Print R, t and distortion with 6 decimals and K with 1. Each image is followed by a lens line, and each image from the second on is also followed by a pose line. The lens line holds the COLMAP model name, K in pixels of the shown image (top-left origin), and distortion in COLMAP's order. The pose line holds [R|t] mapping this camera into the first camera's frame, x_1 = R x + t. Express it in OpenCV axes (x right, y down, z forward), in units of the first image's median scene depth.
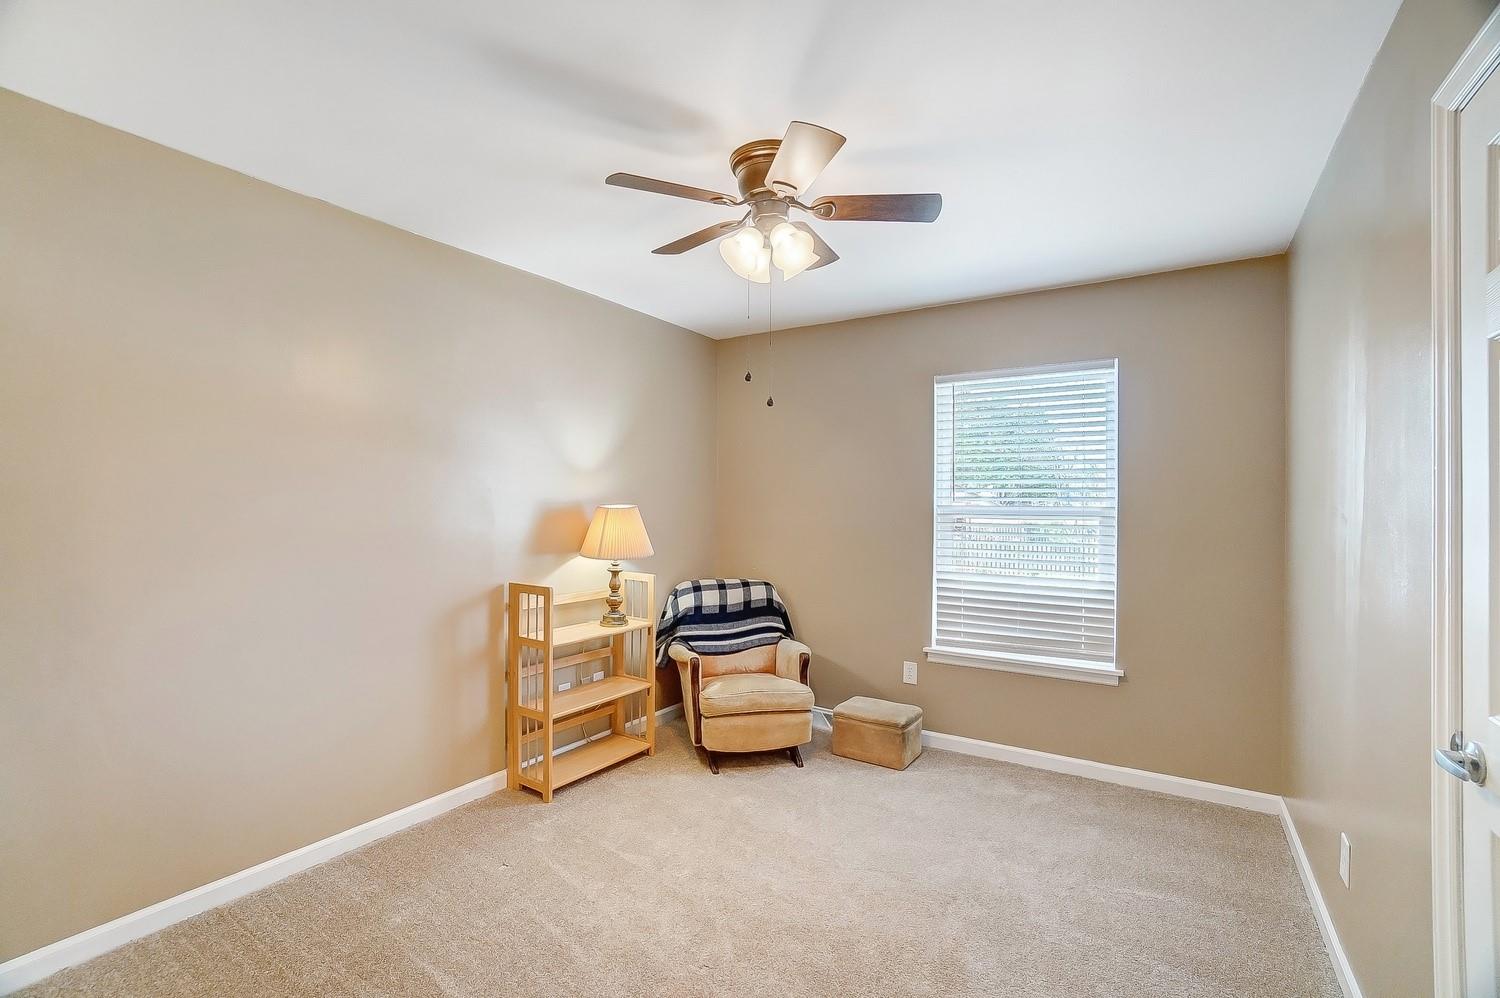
lens RADIAL K [[648.6, 0, 747.1], [0, 648.6, 506.7], [0, 0, 1]] dist [-0.040521, -0.000124]
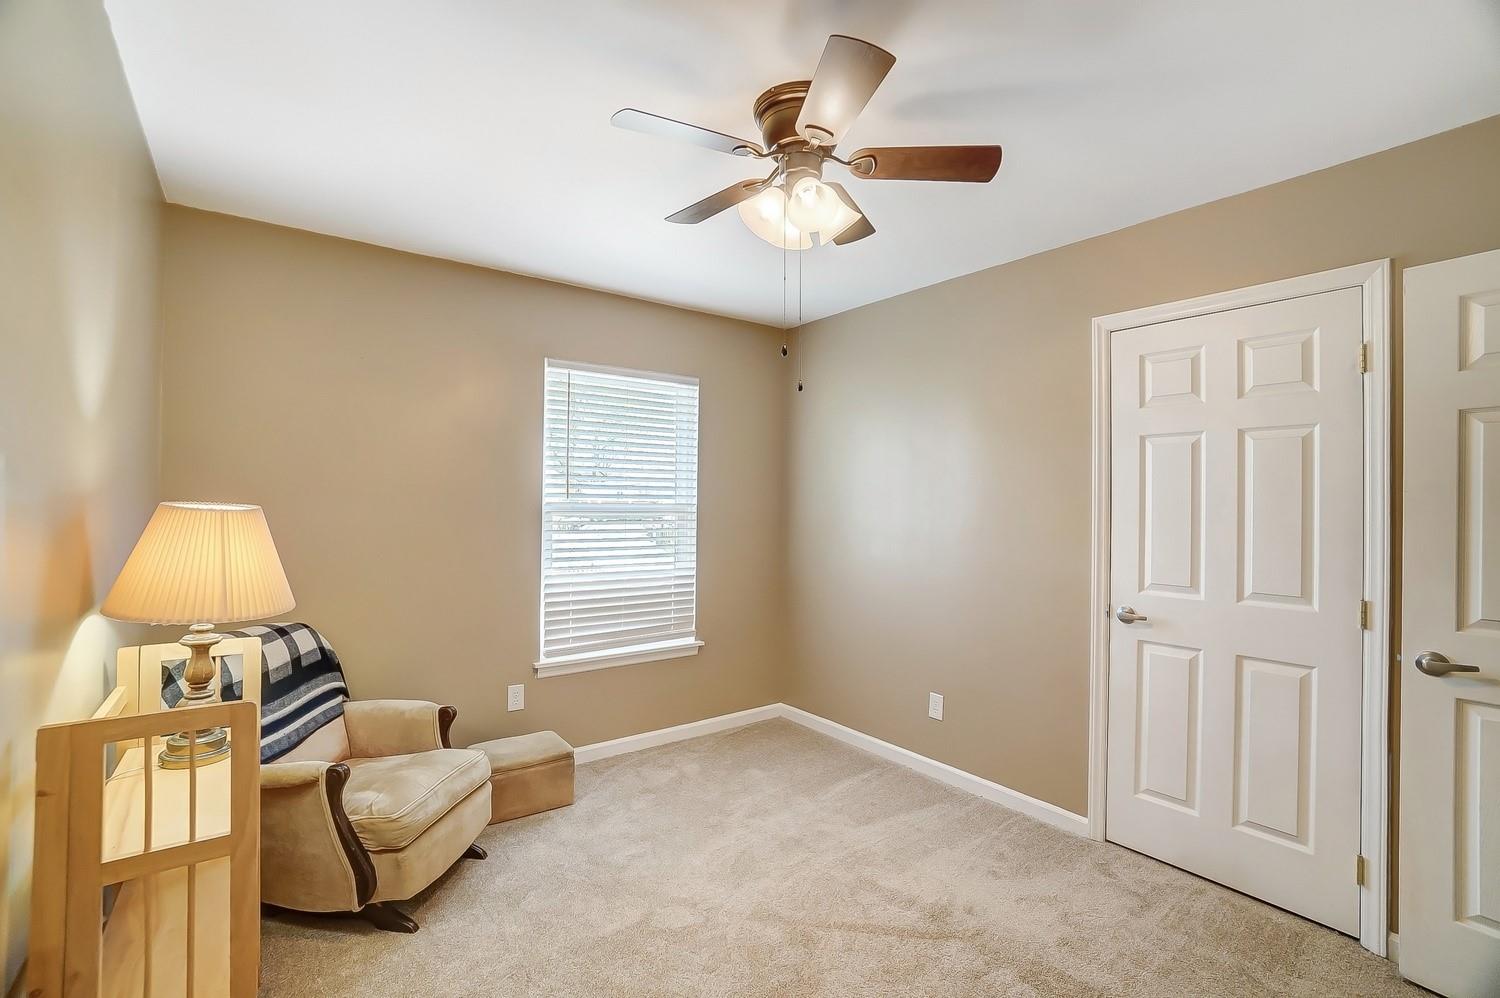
lens RADIAL K [[659.6, 0, 739.8], [0, 659.6, 497.3], [0, 0, 1]] dist [-0.065905, 0.023131]
pose [[0.349537, 0.002008, 0.936920, -0.503543], [-0.005982, 0.999982, 0.000088, -0.011865], [-0.936903, -0.005635, 0.349543, 0.465750]]
